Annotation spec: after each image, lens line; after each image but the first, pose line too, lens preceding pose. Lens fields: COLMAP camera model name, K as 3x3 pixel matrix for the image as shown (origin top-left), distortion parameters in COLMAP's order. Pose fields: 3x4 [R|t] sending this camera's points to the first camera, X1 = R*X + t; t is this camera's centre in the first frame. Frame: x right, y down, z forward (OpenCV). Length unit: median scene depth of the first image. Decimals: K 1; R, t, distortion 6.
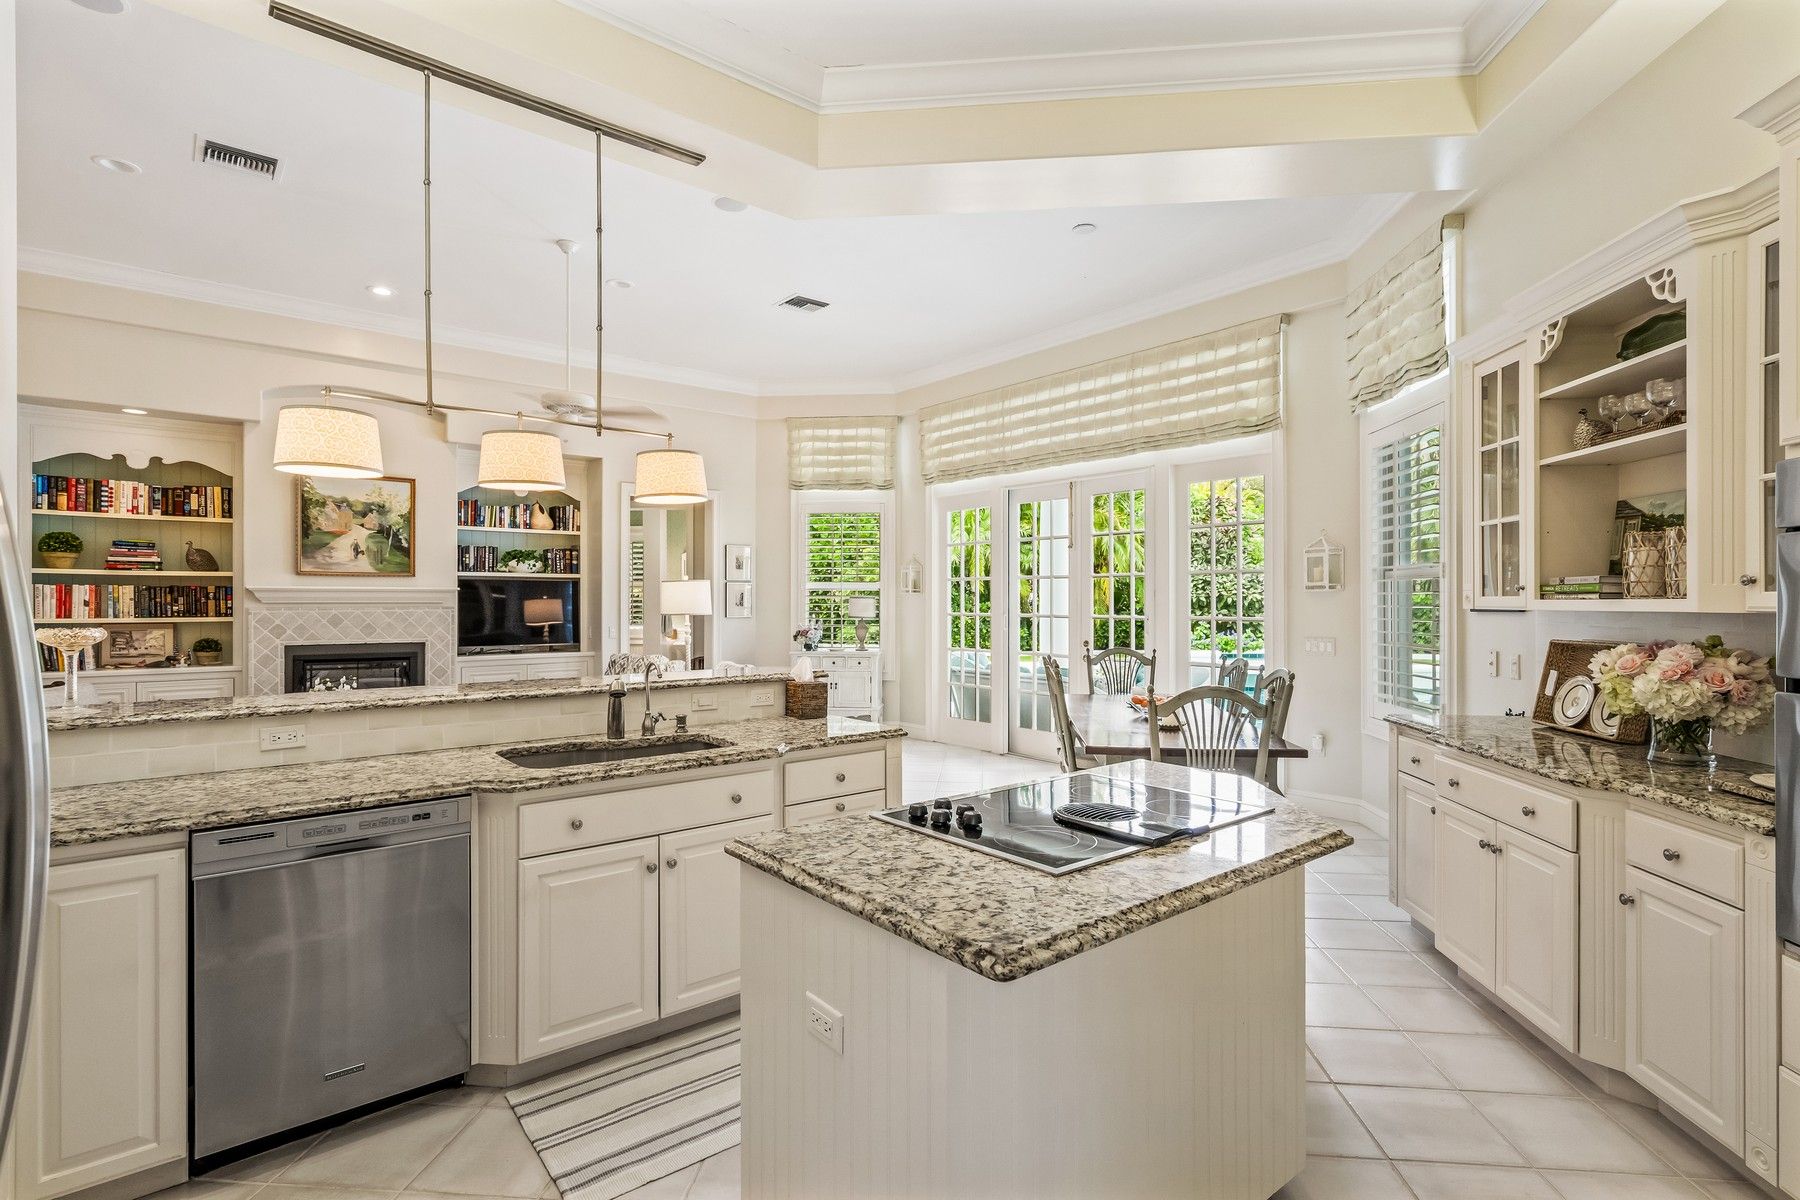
lens RADIAL K [[878.1, 0, 900.0], [0, 878.1, 600.0], [0, 0, 1]] dist [0.003627, -0.000302]
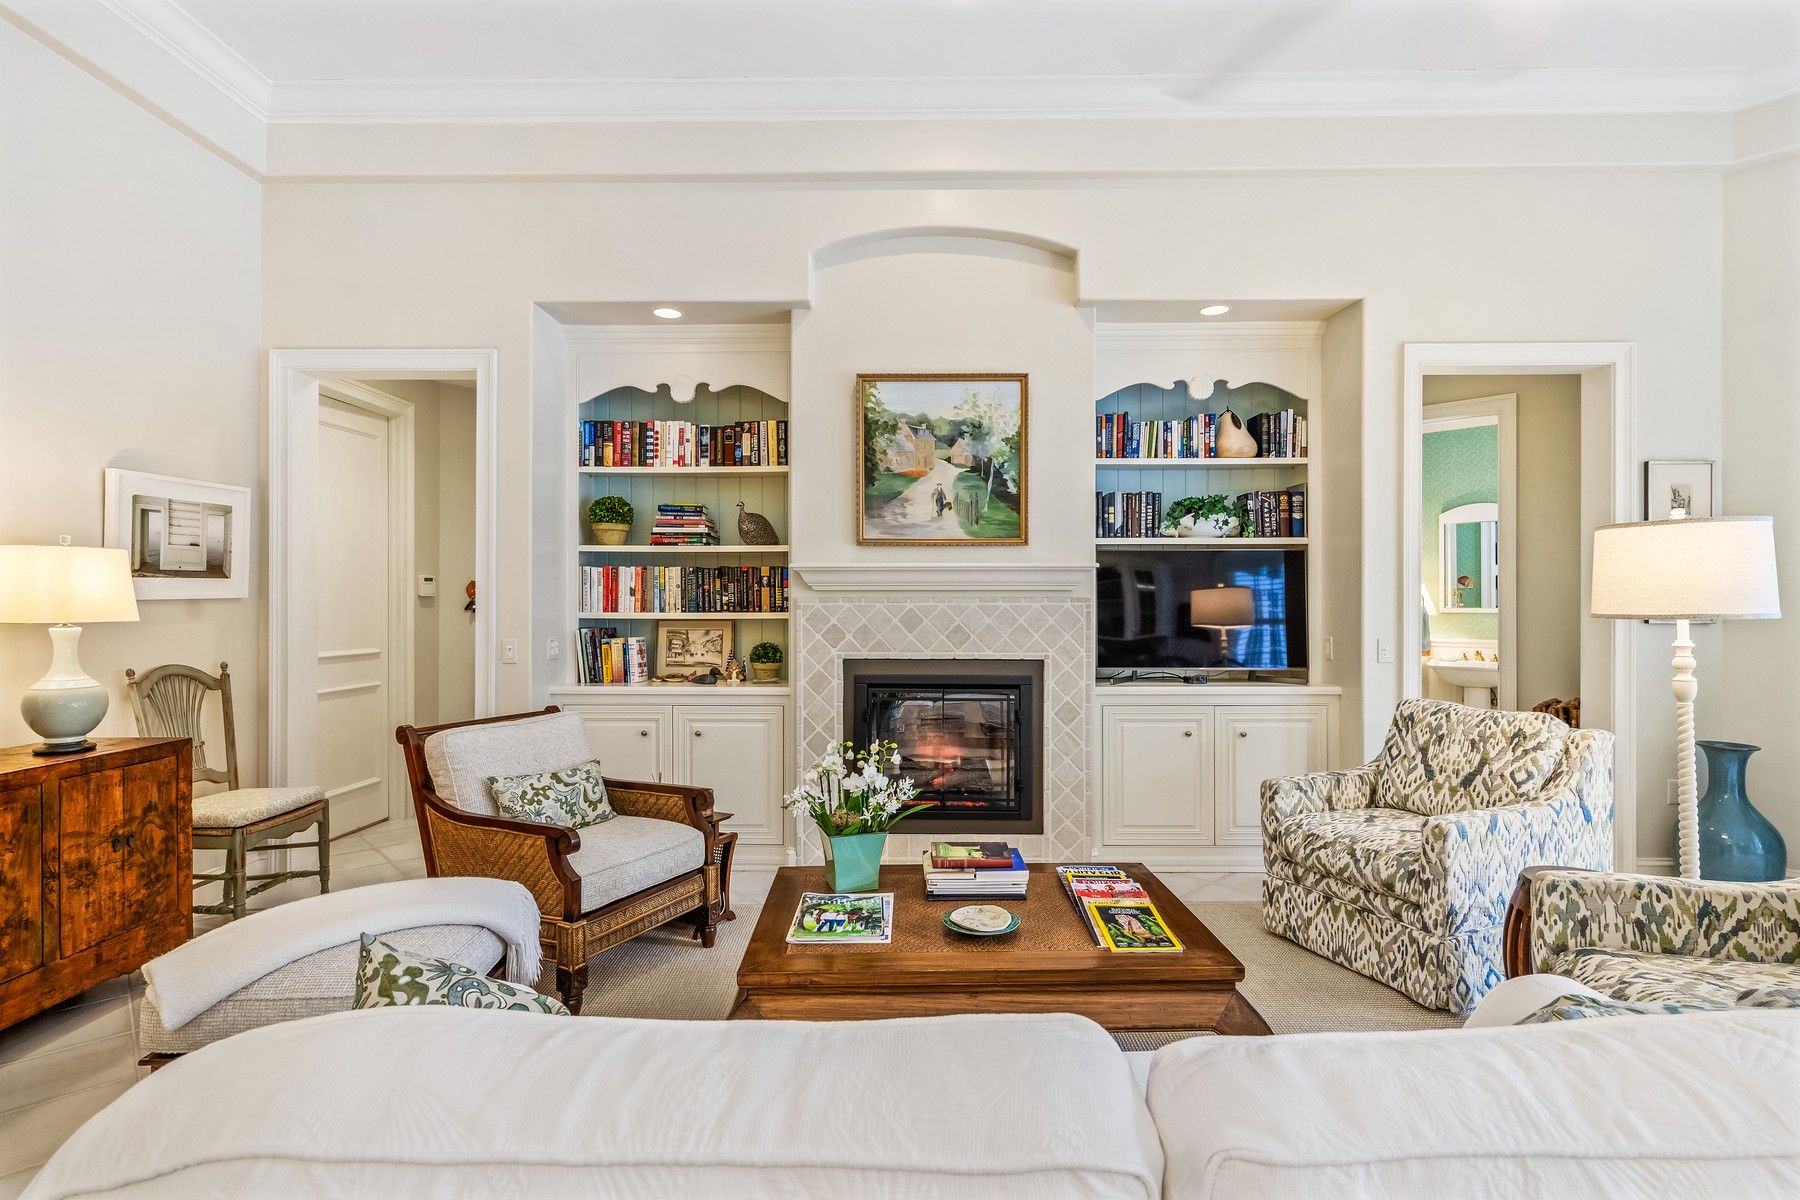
lens RADIAL K [[846.2, 0, 900.0], [0, 846.2, 600.0], [0, 0, 1]] dist [0.000850, 0.000076]
pose [[0.768907, 0.000105, -0.639361, -0.271132], [0.000594, 0.999999, 0.000879, 0.009041], [0.639360, -0.001055, 0.768906, 0.538326]]
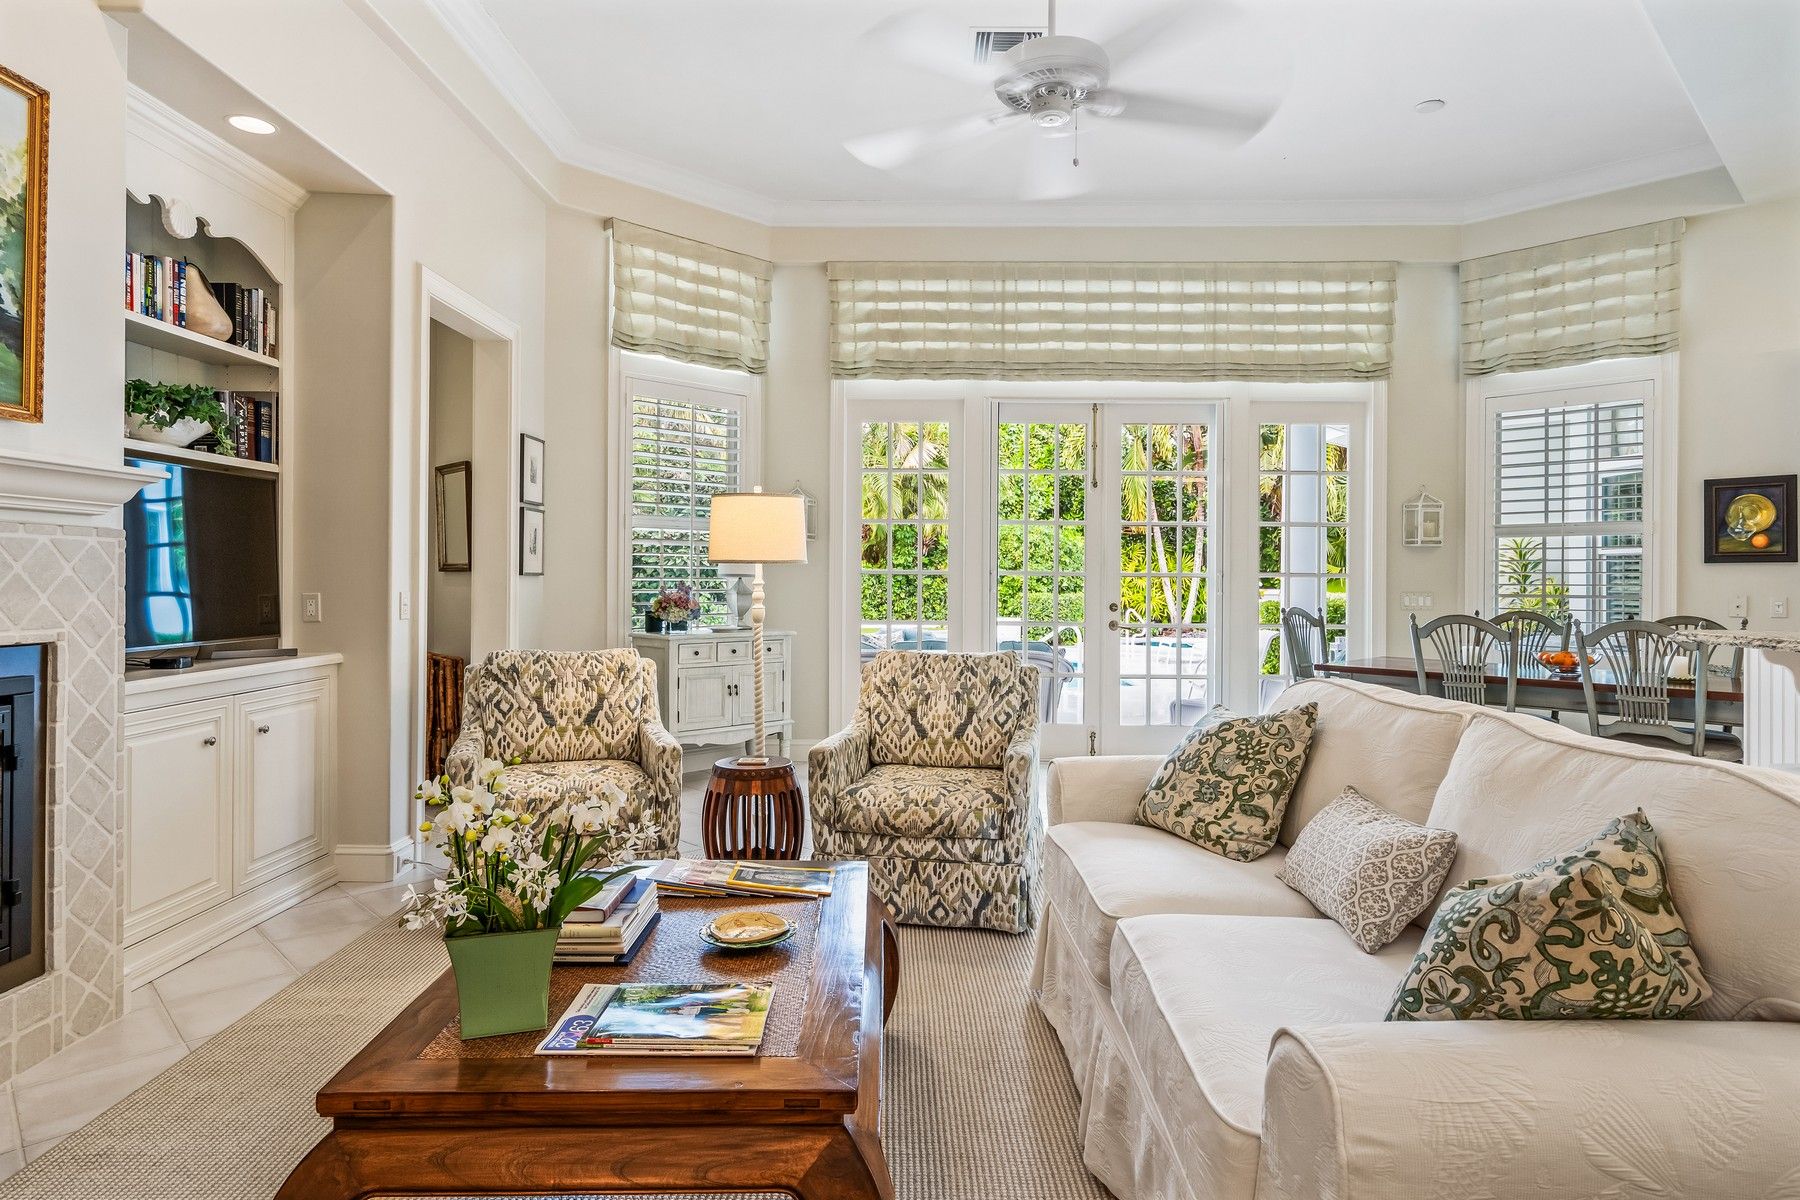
lens RADIAL K [[1005.6, 0, 894.9], [0, 1005.6, 579.1], [0, 0, 1]] dist [0.000720, -0.000752]
pose [[0.645836, 0.003313, 0.763469, -0.640628], [-0.009309, 0.999950, 0.003536, 0.023018], [-0.763419, -0.009391, 0.645835, 0.576754]]
